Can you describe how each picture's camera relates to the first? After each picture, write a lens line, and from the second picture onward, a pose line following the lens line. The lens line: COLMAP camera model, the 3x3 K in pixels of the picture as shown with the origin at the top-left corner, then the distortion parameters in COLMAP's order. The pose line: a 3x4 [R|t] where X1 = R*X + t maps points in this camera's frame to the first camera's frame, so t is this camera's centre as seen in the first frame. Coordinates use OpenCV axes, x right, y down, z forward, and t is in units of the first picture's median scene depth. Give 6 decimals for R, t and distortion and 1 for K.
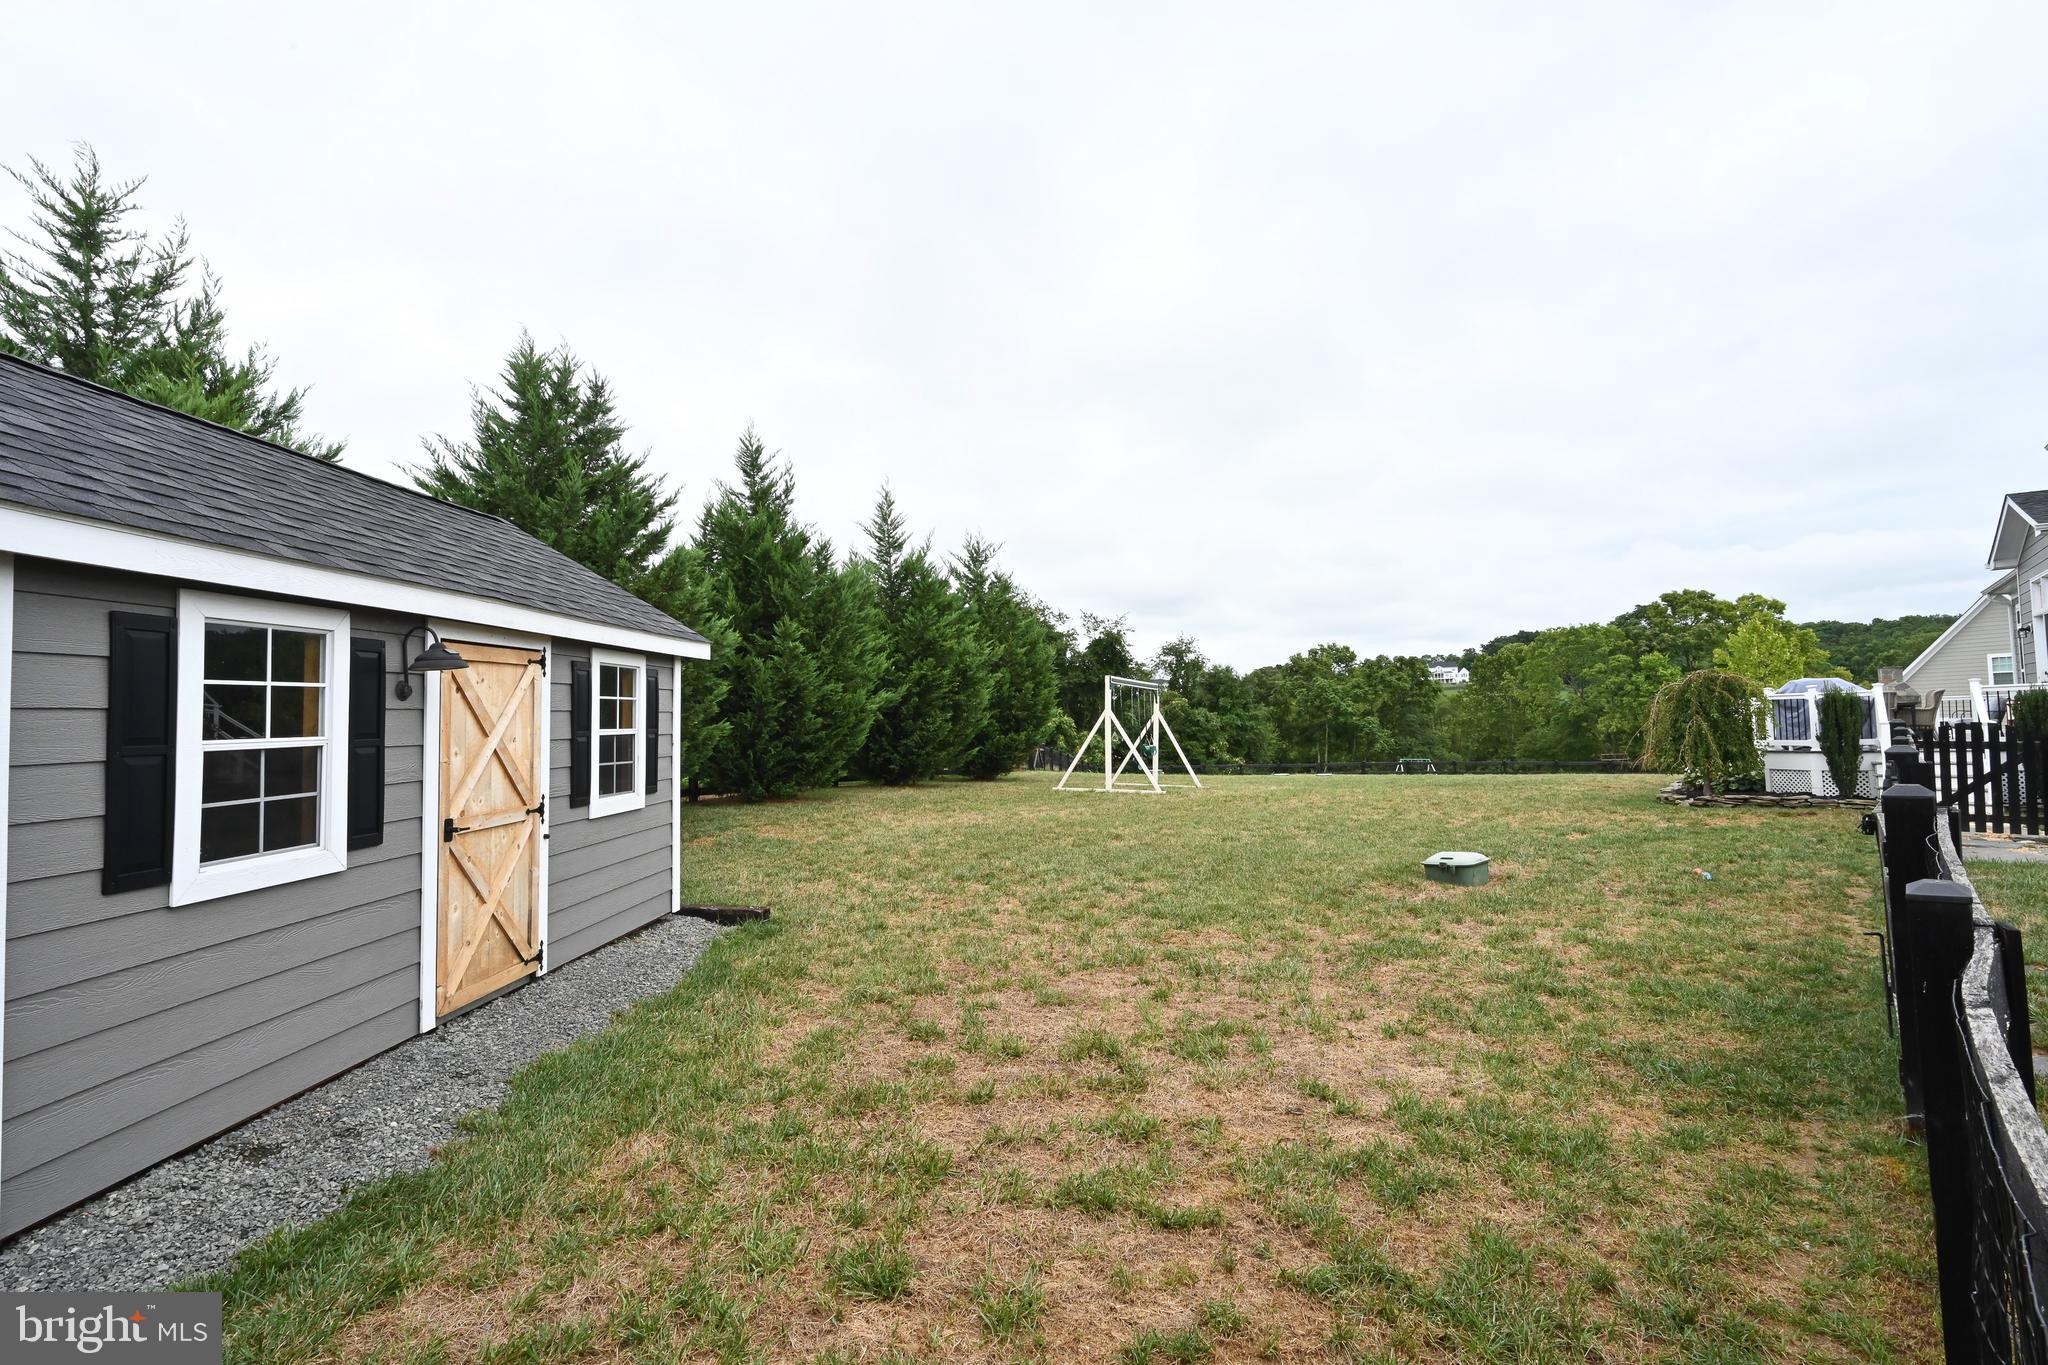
lens RADIAL K [[977.8, 0, 1035.3], [0, 977.8, 687.0], [0, 0, 1]] dist [-0.001974, 0.000406]
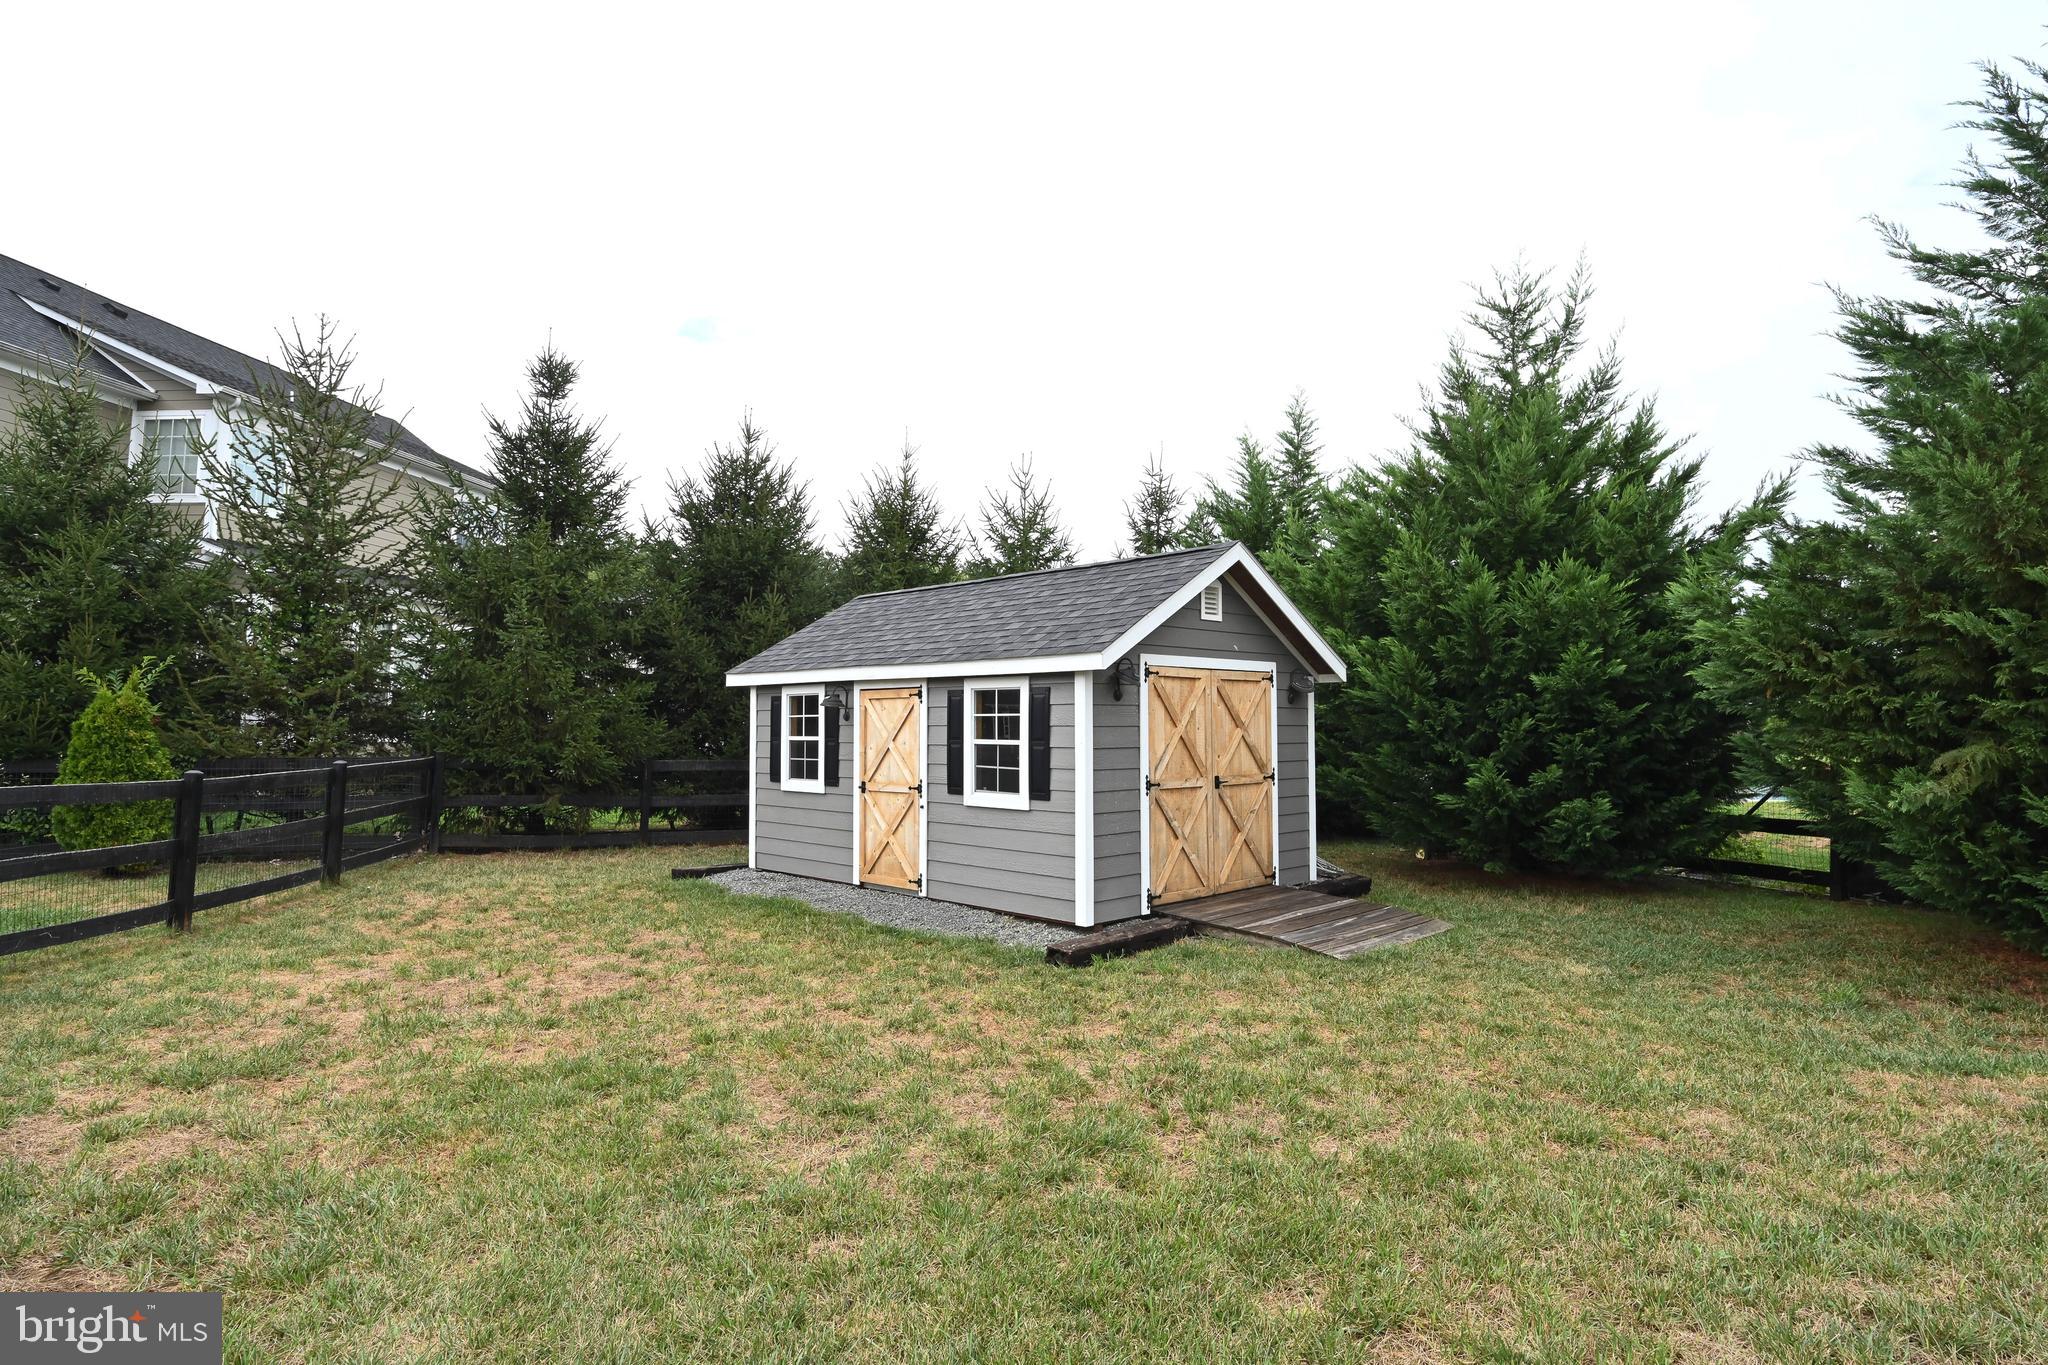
lens RADIAL K [[1039.1, 0, 1027.2], [0, 1039.1, 675.4], [0, 0, 1]] dist [0.001425, 0.000078]
pose [[-0.663090, -0.022975, -0.748187, 0.632266], [0.030234, 0.997891, -0.057439, 0.044810], [0.747929, -0.060708, -0.660997, 2.247724]]
